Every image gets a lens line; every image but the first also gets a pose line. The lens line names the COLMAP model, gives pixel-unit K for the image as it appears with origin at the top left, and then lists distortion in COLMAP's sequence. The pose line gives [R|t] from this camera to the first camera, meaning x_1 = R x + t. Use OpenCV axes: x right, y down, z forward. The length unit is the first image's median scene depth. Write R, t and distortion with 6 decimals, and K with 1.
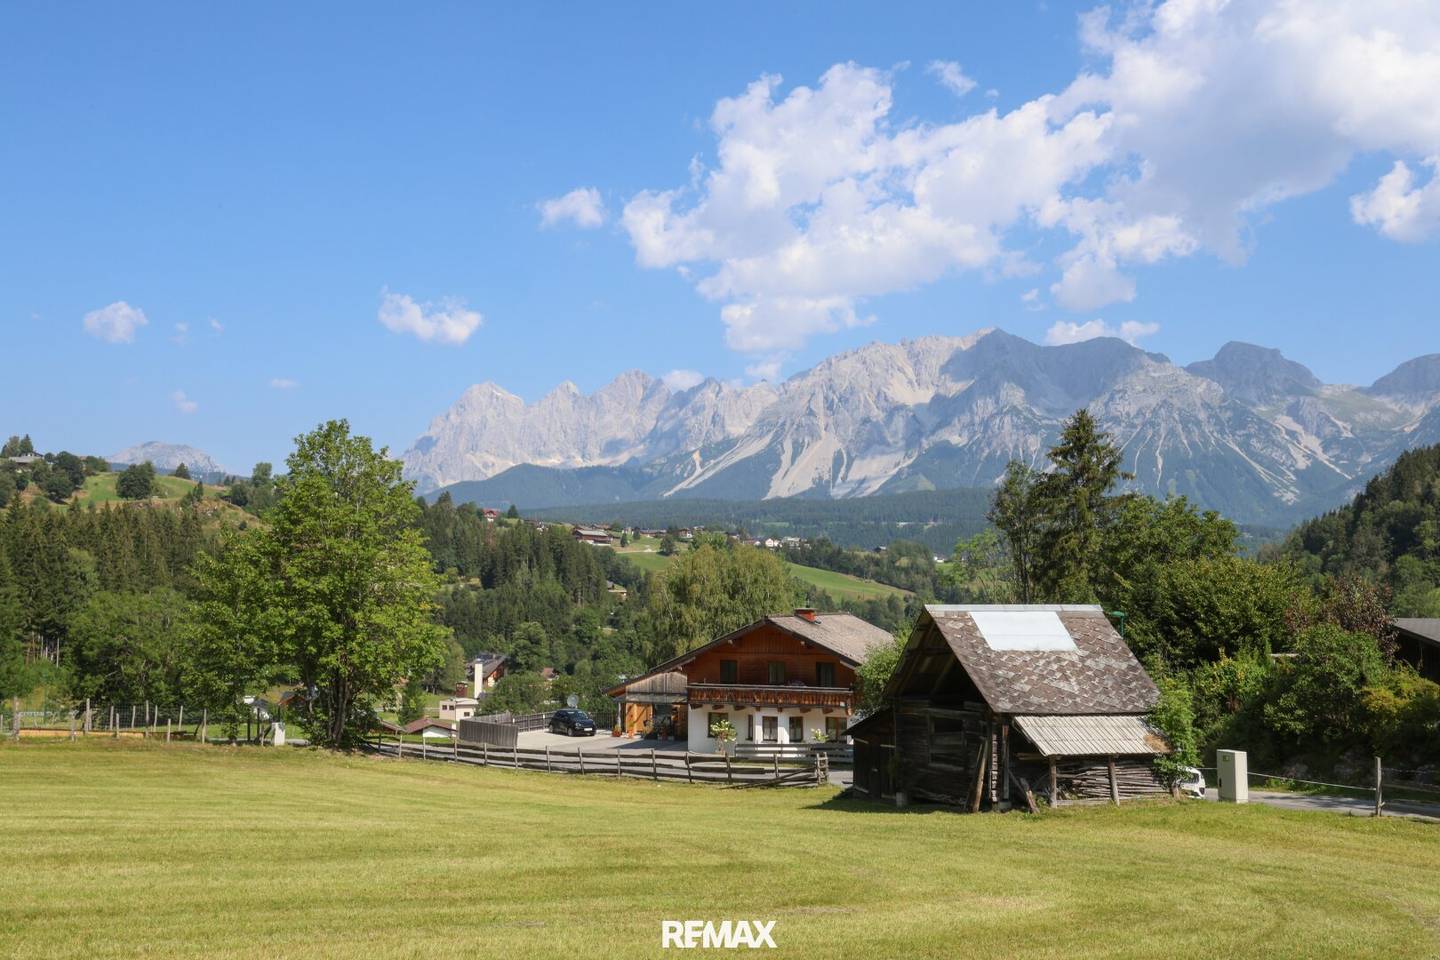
lens RADIAL K [[1437.0, 0, 721.2], [0, 1437.0, 477.5], [0, 0, 1]] dist [0.035950, 0.000000]
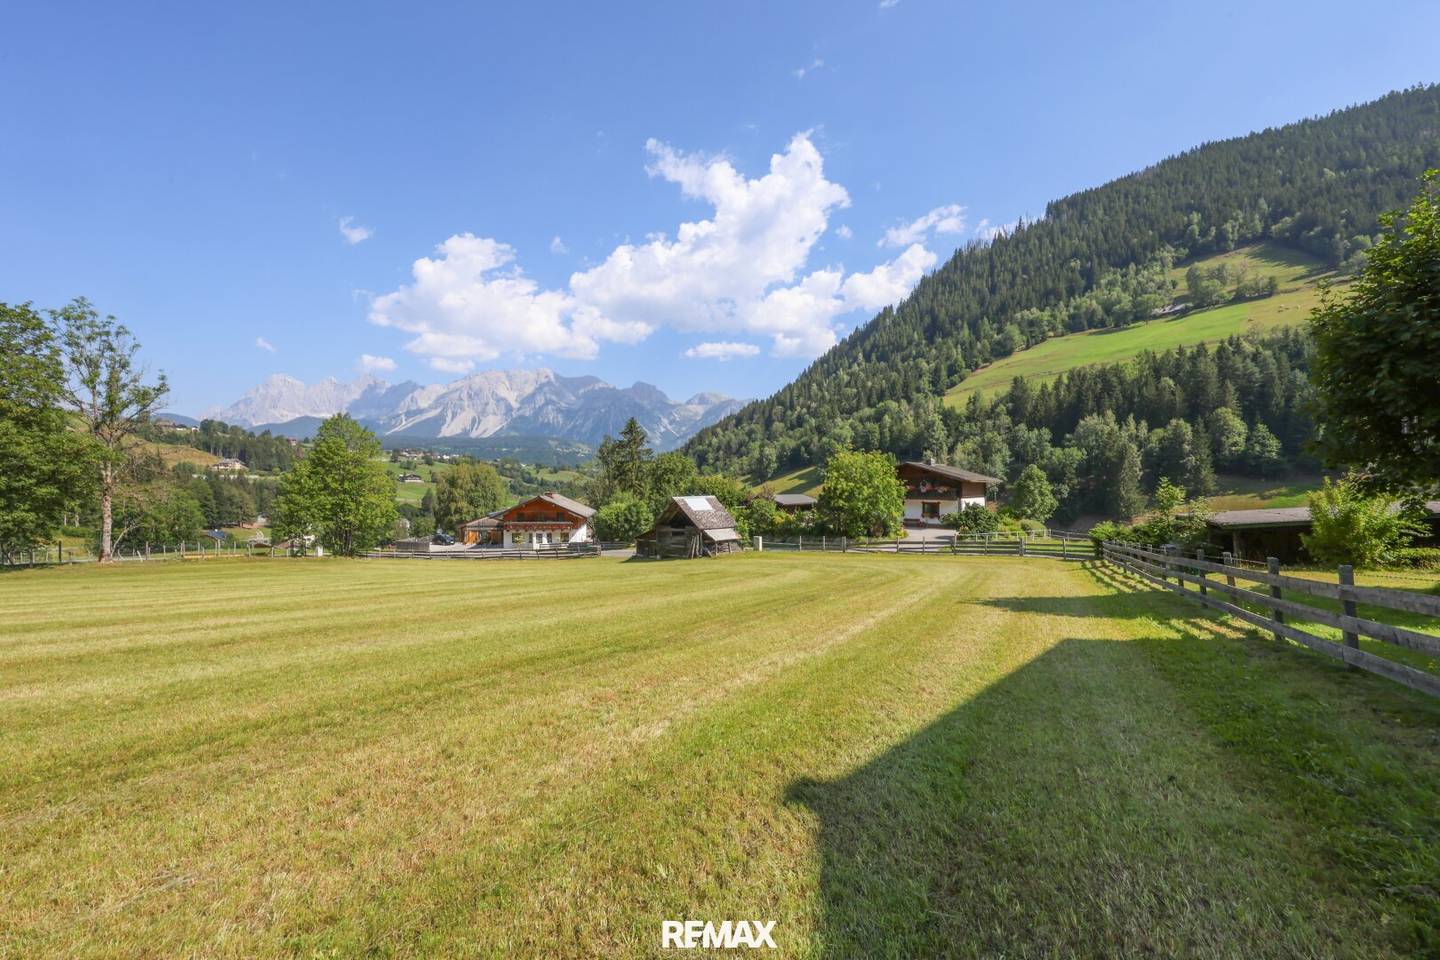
lens RADIAL K [[579.6, 0, 722.7], [0, 579.6, 478.5], [0, 0, 1]] dist [0.003917, 0.000337]
pose [[0.882788, -0.003417, 0.469760, -0.151183], [-0.034367, 0.996824, 0.071833, -0.020466], [-0.468514, -0.079558, 0.879867, -0.078701]]
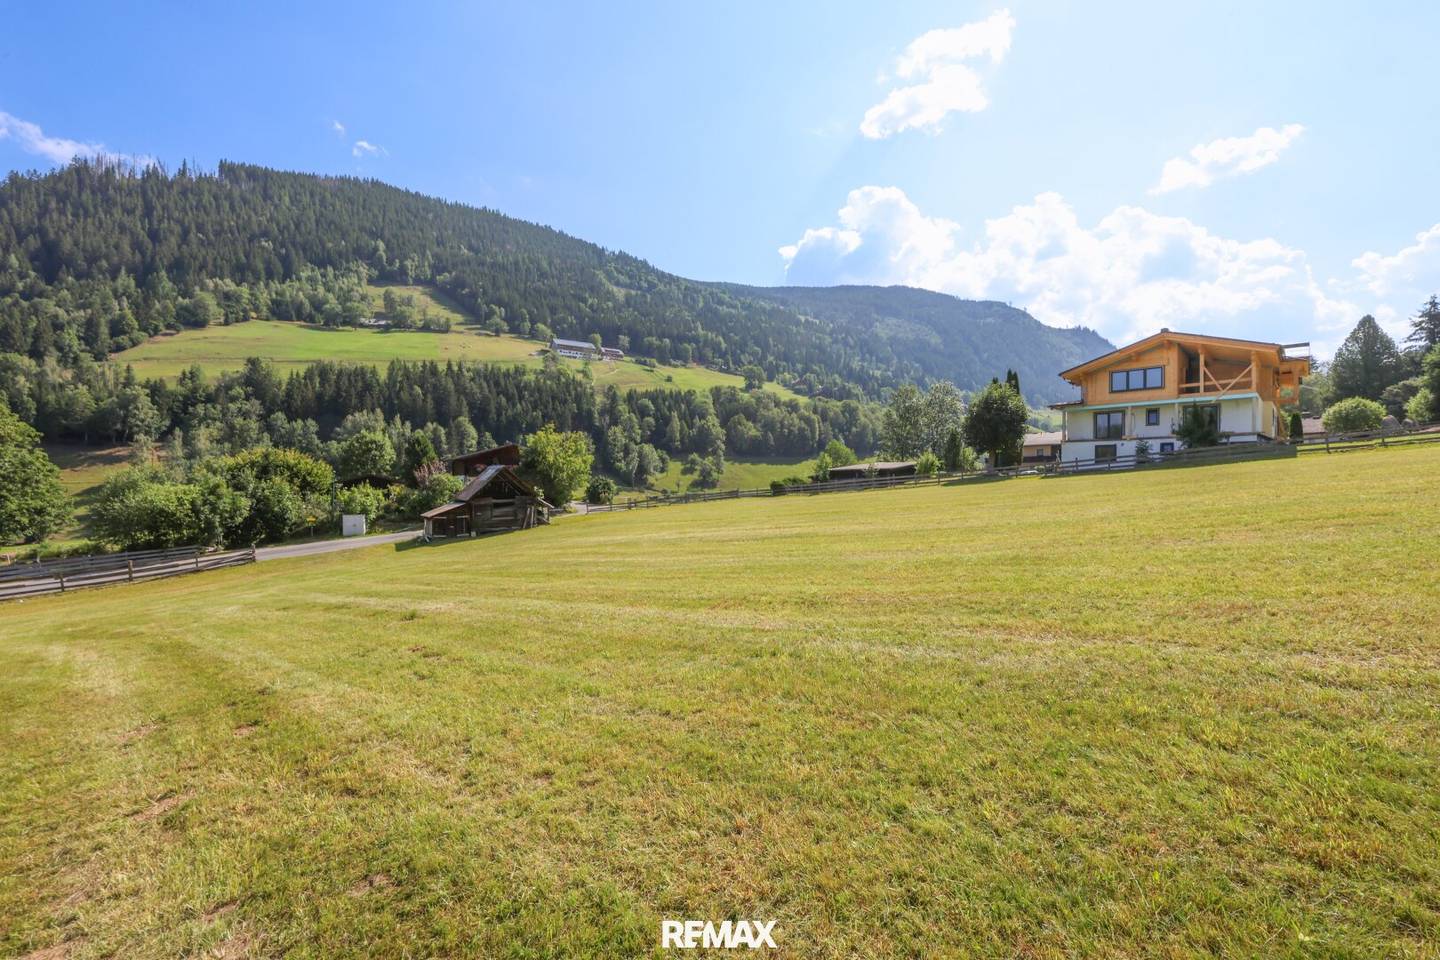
lens RADIAL K [[579.6, 0, 719.6], [0, 579.6, 482.3], [0, 0, 1]] dist [0.003917, 0.000337]
pose [[-0.181579, -0.010104, 0.983324, -0.424761], [-0.076057, 0.997096, -0.003799, 0.042331], [-0.980431, -0.075479, -0.181820, 0.325974]]
